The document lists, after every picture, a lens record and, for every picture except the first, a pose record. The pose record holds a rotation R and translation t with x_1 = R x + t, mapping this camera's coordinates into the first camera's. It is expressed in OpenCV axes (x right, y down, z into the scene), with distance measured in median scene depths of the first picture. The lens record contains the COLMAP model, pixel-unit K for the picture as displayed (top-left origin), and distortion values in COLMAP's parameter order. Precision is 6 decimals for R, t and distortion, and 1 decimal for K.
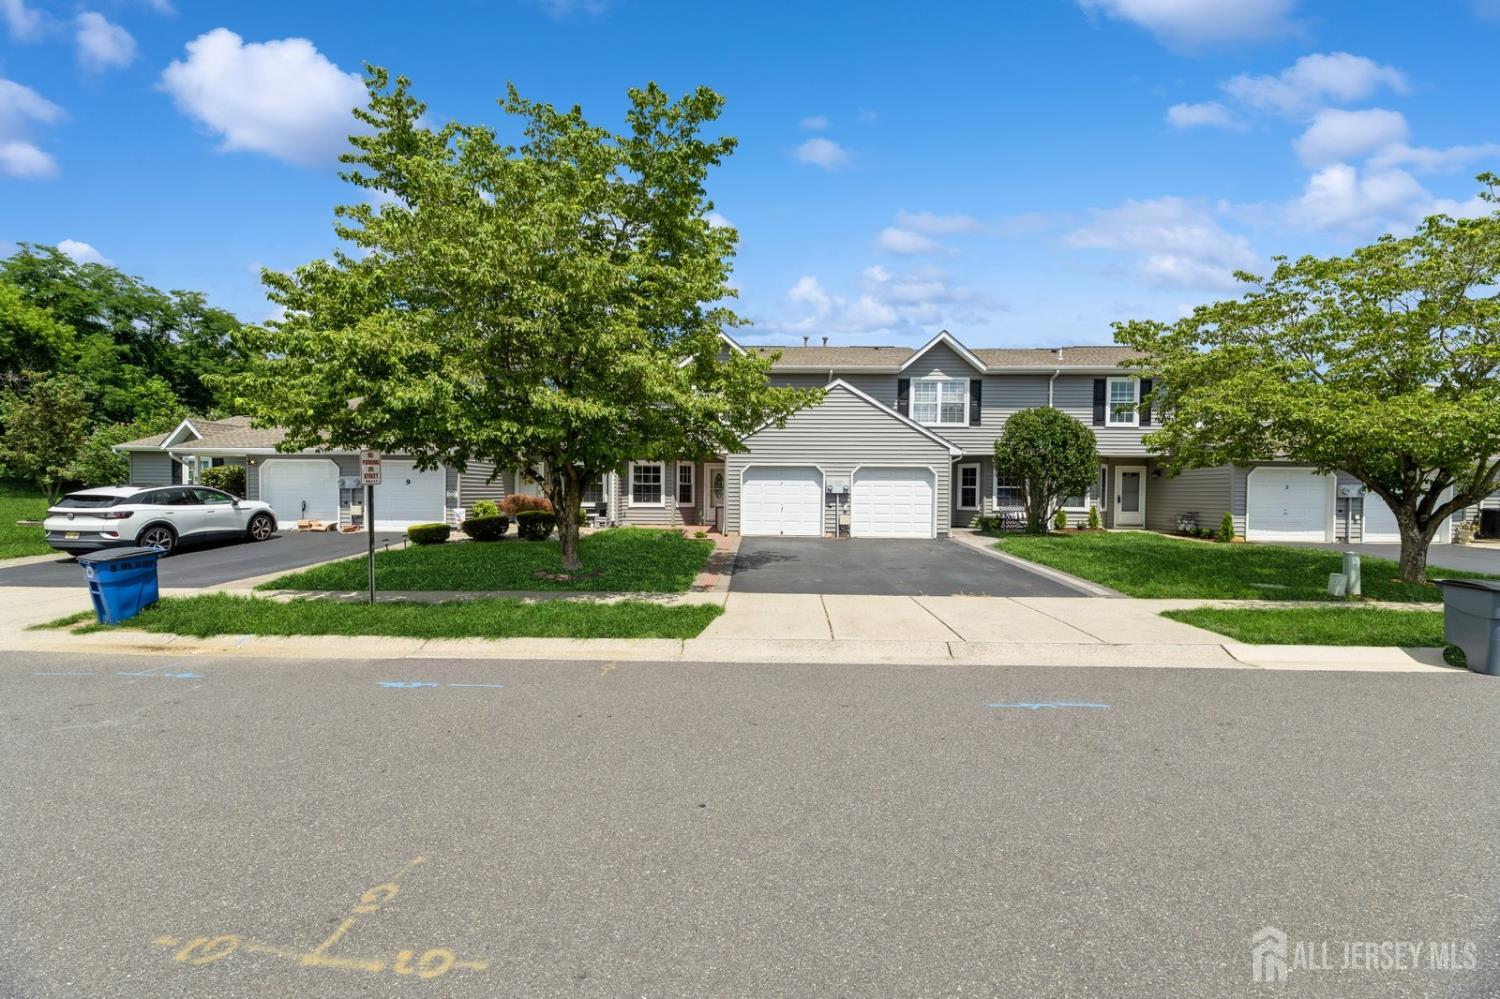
lens RADIAL K [[603.4, 0, 741.2], [0, 603.4, 497.4], [0, 0, 1]] dist [-0.001013, -0.000545]
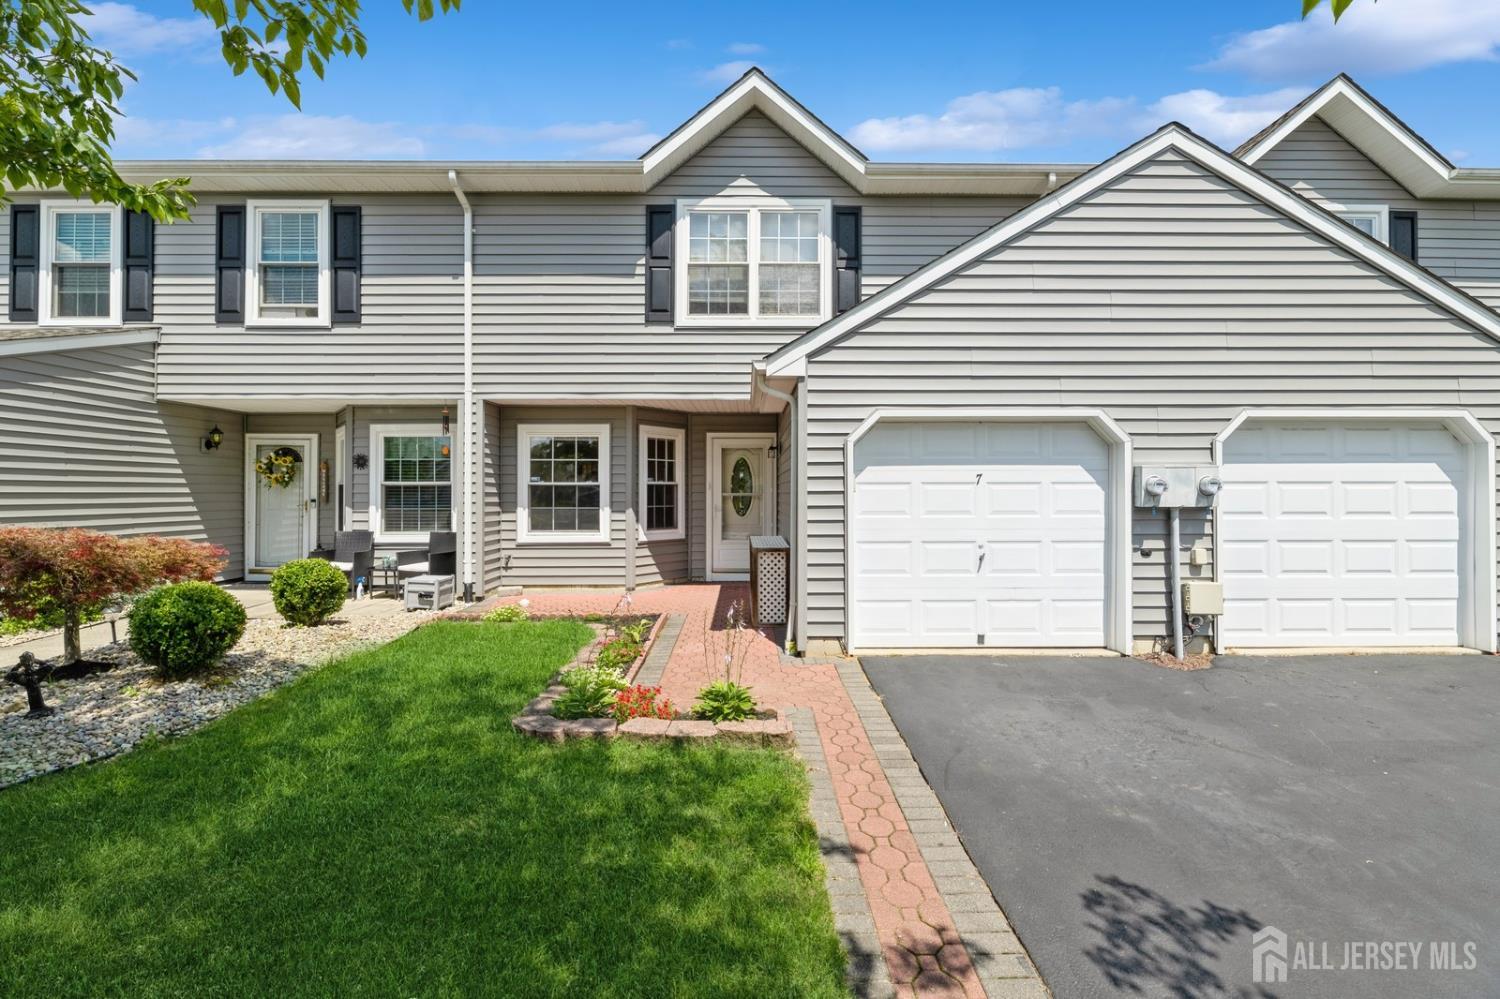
lens RADIAL K [[603.4, 0, 761.2], [0, 603.4, 497.1], [0, 0, 1]] dist [-0.001013, -0.000545]
pose [[0.998074, -0.010290, 0.061175, -0.050847], [0.010498, 0.999940, -0.003070, -0.010764], [-0.061139, 0.003706, 0.998122, 0.595823]]
